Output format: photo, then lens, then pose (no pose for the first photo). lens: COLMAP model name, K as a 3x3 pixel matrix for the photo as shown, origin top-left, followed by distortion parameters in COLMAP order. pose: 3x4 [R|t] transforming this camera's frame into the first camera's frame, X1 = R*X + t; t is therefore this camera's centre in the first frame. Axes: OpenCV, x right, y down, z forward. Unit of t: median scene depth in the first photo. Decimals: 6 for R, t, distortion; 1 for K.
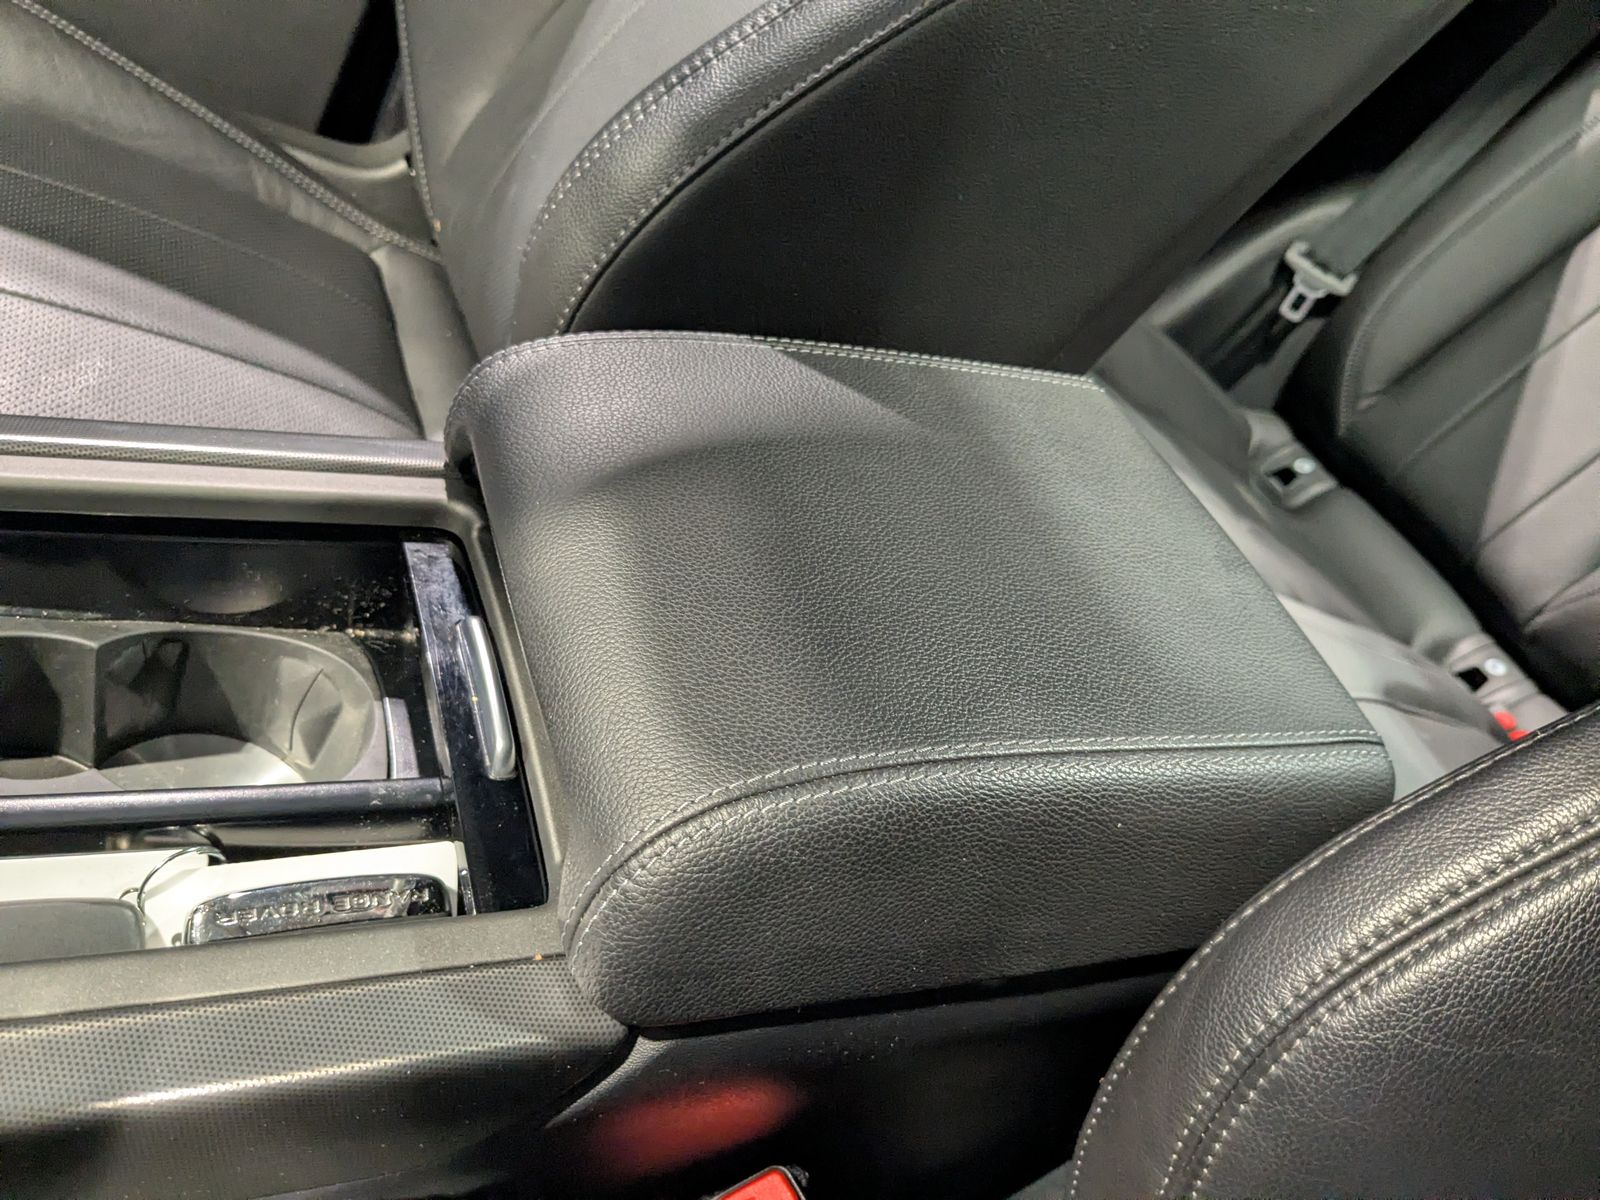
lens RADIAL K [[1281.7, 0, 792.3], [0, 1281.7, 595.6], [0, 0, 1]] dist [0.040753, -0.091945]
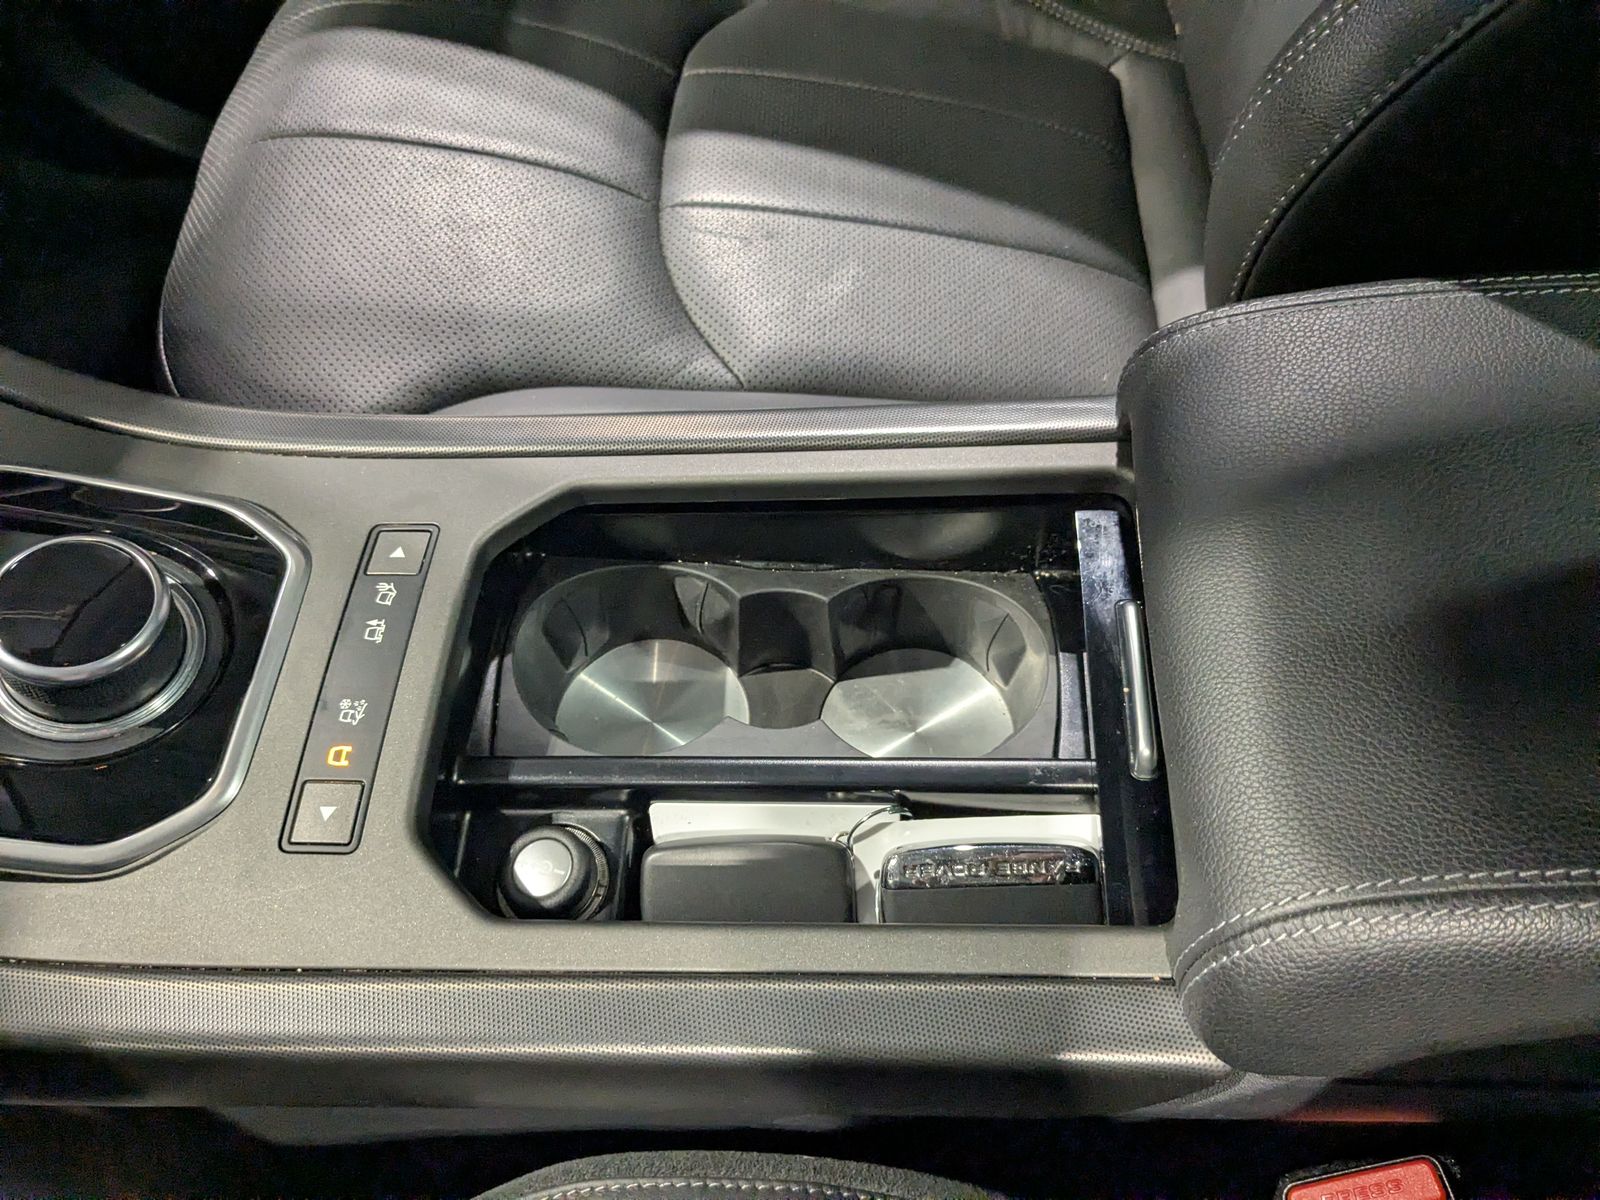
lens RADIAL K [[1260.8, 0, 806.5], [0, 1260.8, 615.1], [0, 0, 1]] dist [0.044168, -0.086855]
pose [[0.837337, 0.076389, -0.541324, 0.079801], [0.046706, 0.976573, 0.210057, -0.183630], [0.544688, -0.201172, 0.814153, 0.019656]]
